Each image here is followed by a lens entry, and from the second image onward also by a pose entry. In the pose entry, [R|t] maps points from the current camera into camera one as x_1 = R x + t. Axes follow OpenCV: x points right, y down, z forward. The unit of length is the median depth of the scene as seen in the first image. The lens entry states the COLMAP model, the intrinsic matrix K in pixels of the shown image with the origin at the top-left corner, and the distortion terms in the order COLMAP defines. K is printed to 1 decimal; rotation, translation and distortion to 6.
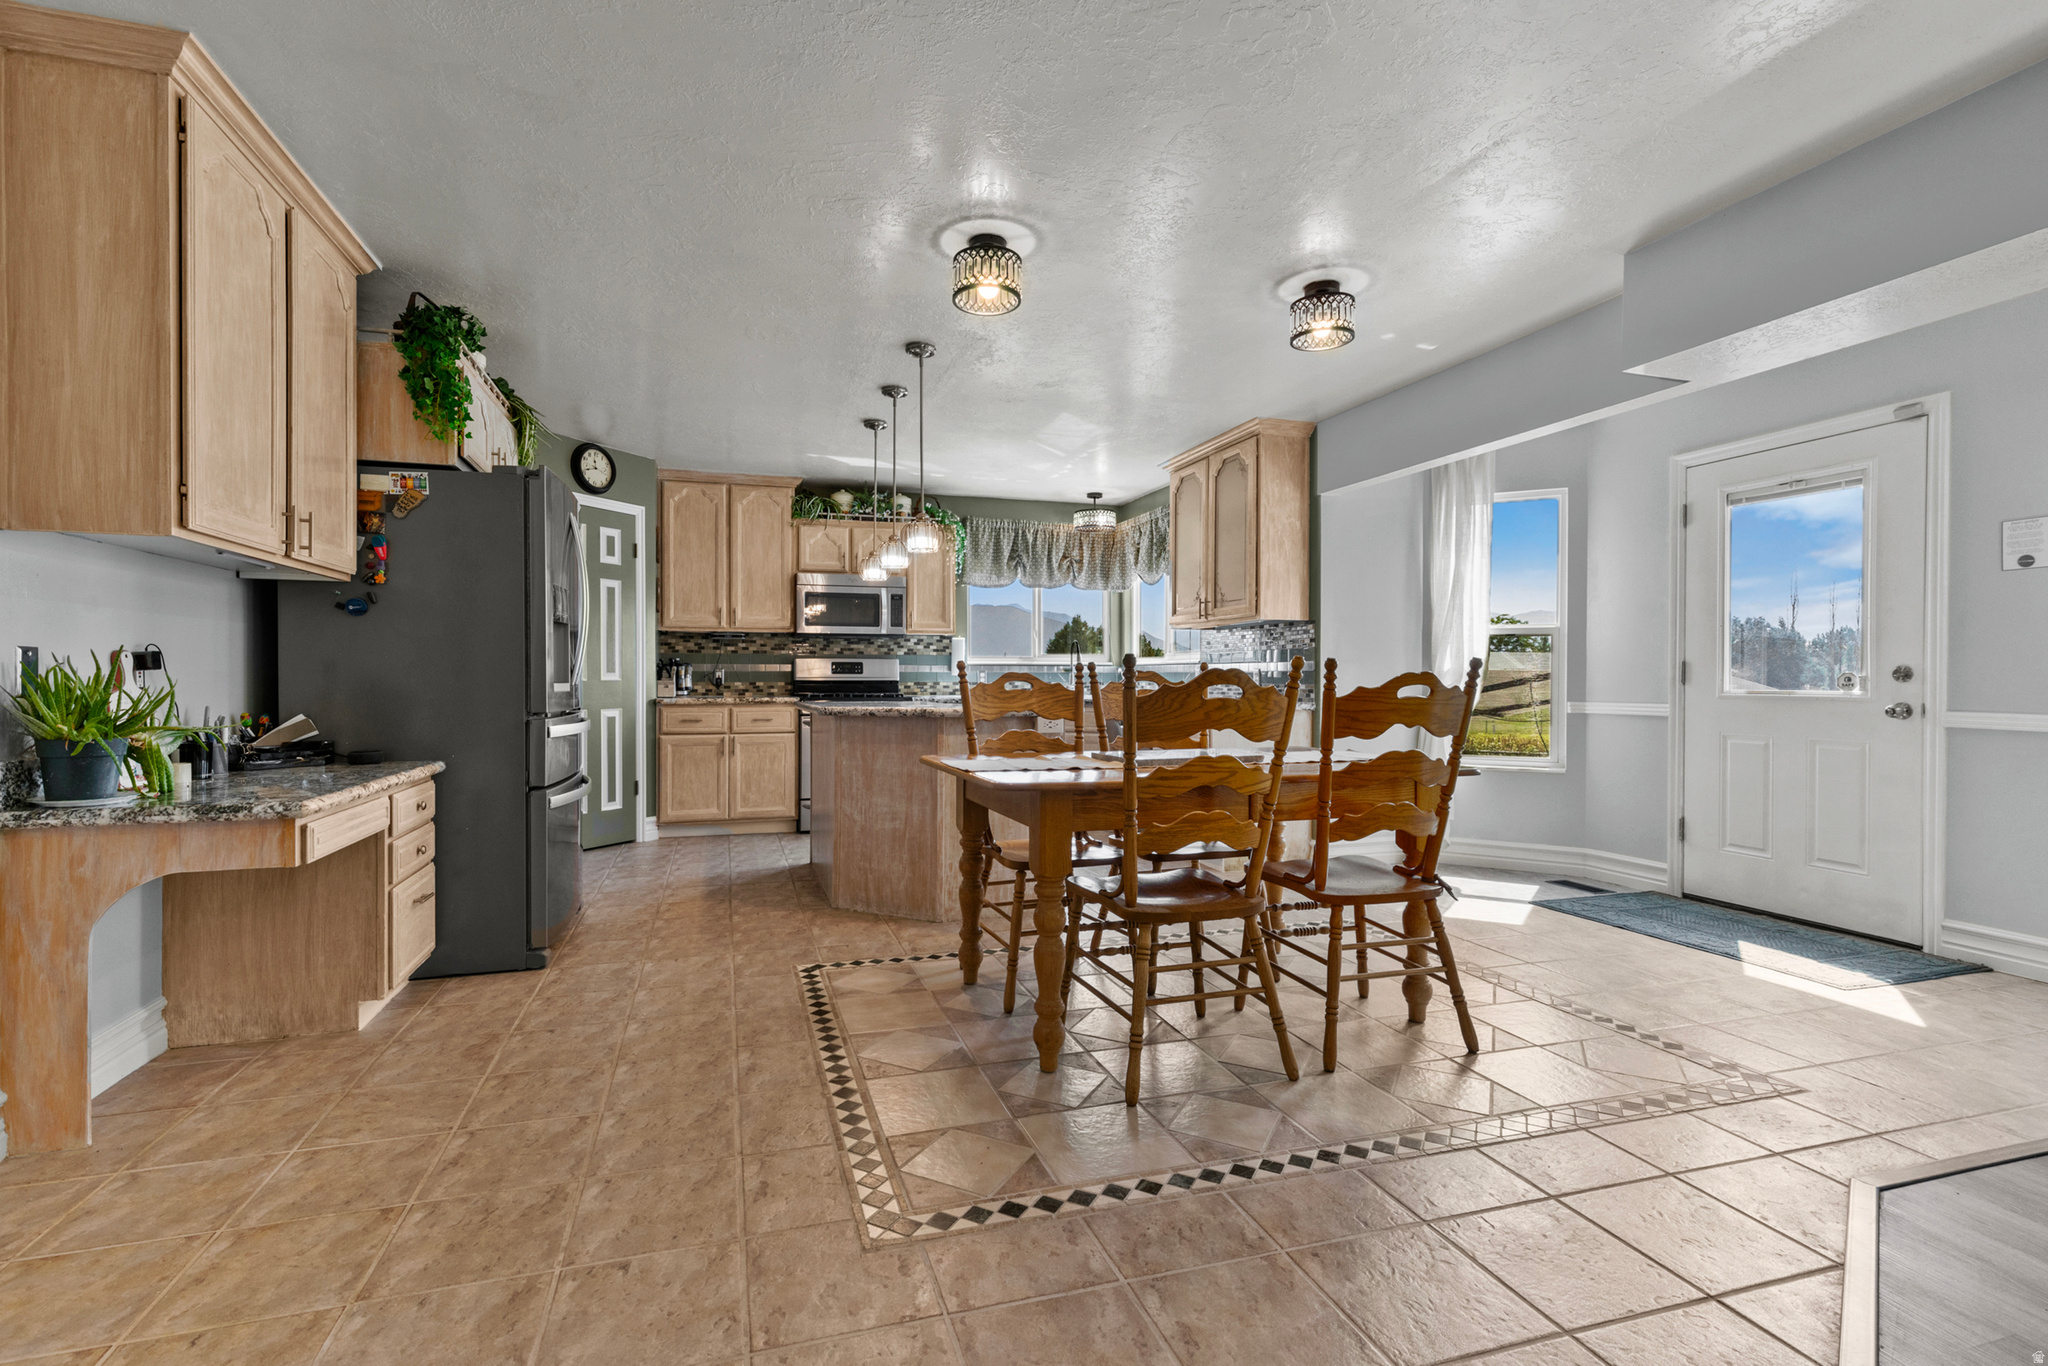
lens RADIAL K [[944.5, 0, 1020.6], [0, 944.5, 683.3], [0, 0, 1]] dist [0.005177, -0.001765]
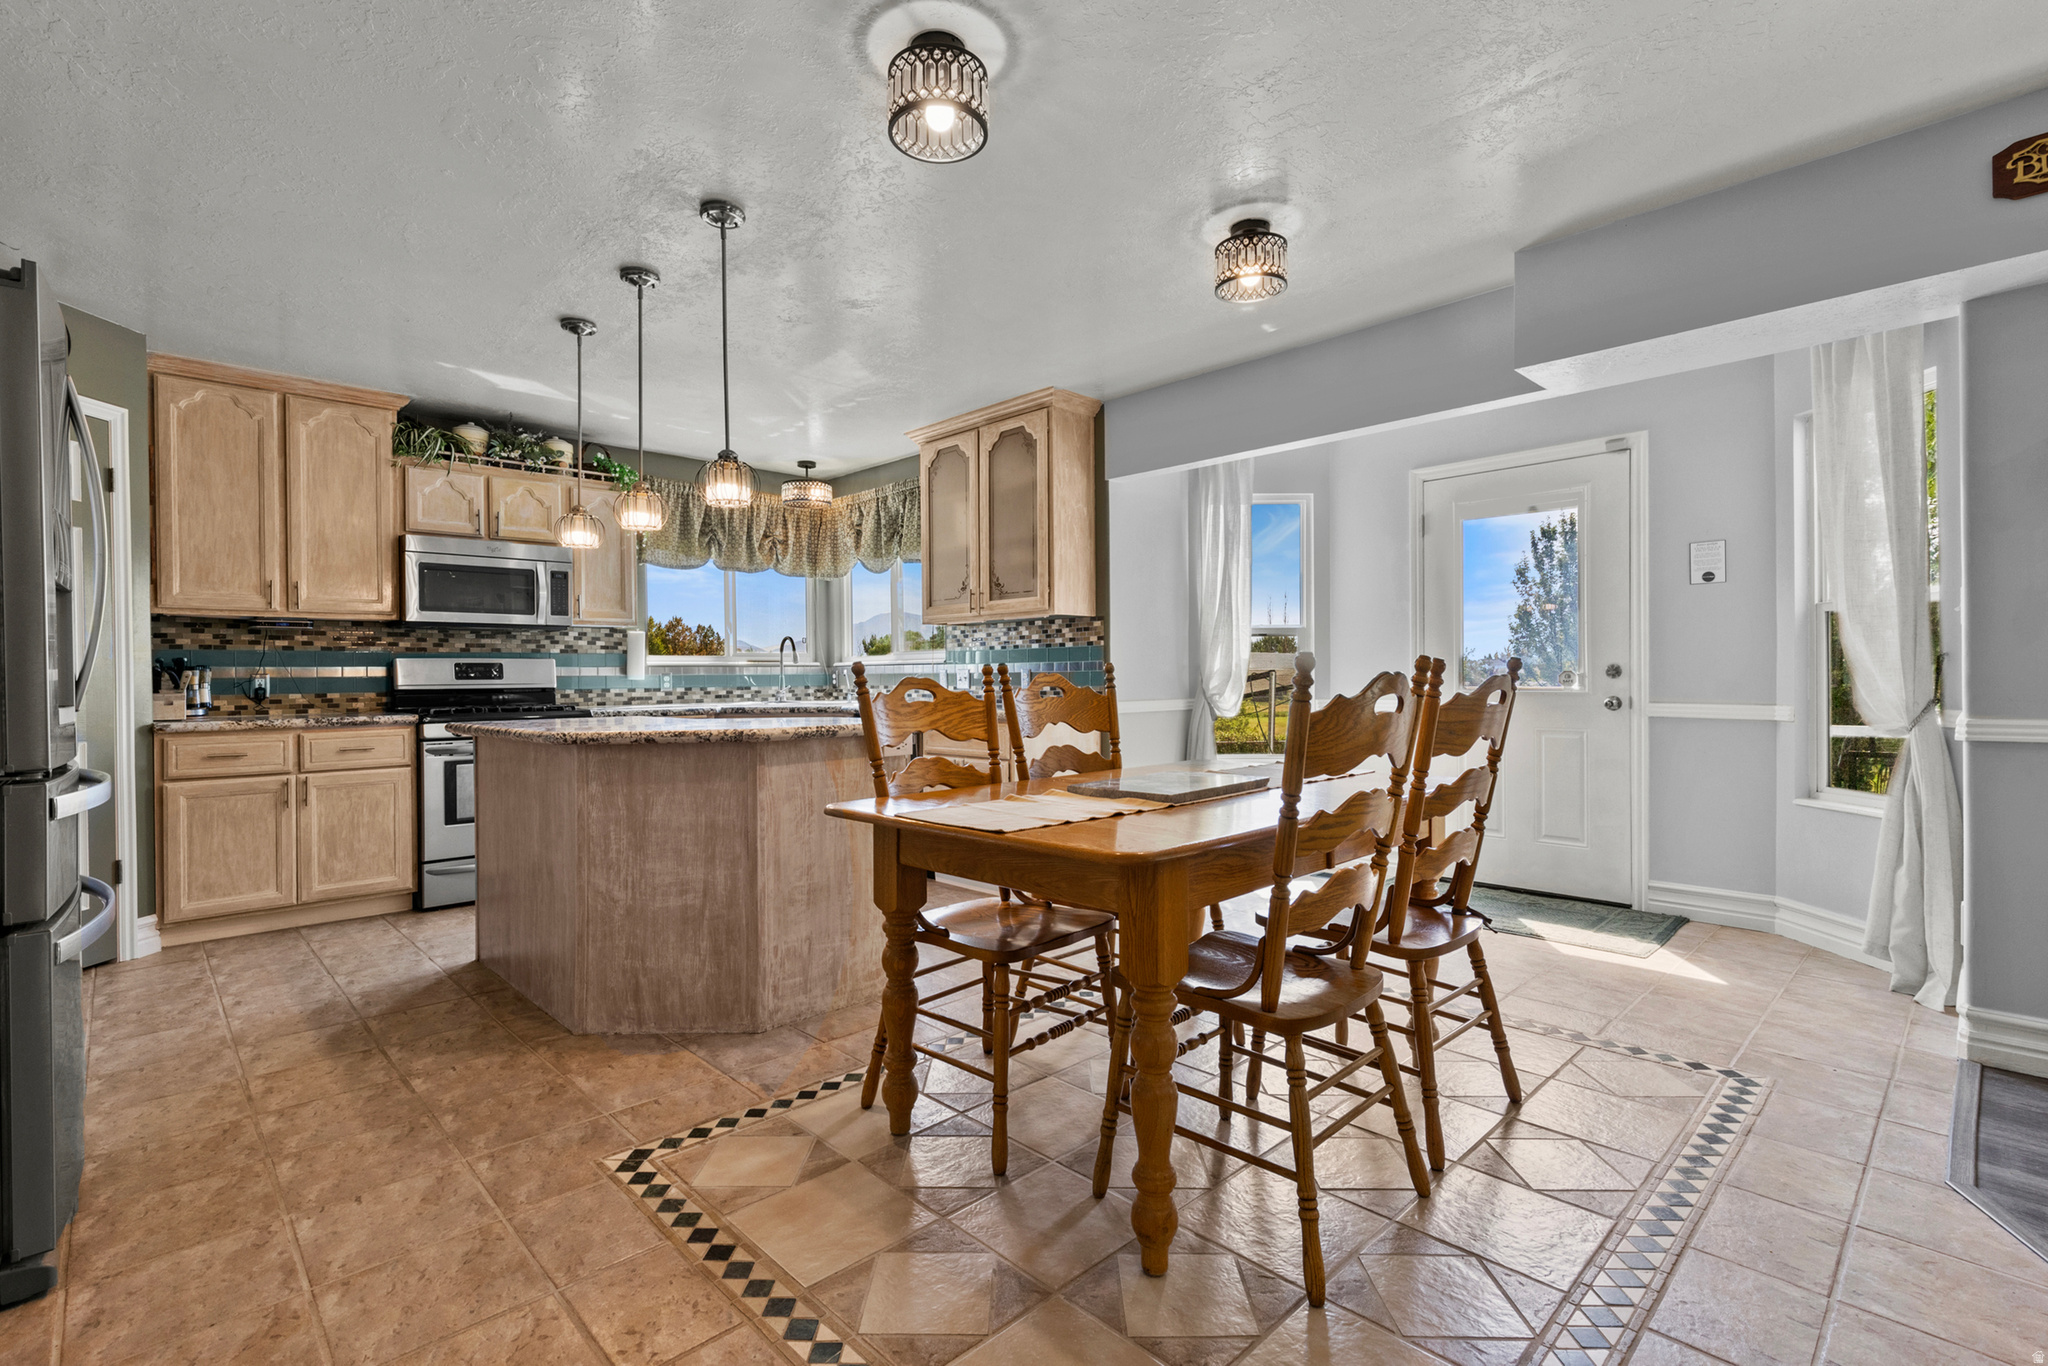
lens RADIAL K [[944.5, 0, 1023.2], [0, 944.5, 680.4], [0, 0, 1]] dist [0.005177, -0.001765]
pose [[0.893913, -0.011307, 0.448097, -0.171169], [0.011902, 0.999928, 0.001487, -0.006633], [-0.448082, 0.004004, 0.893983, 0.212589]]
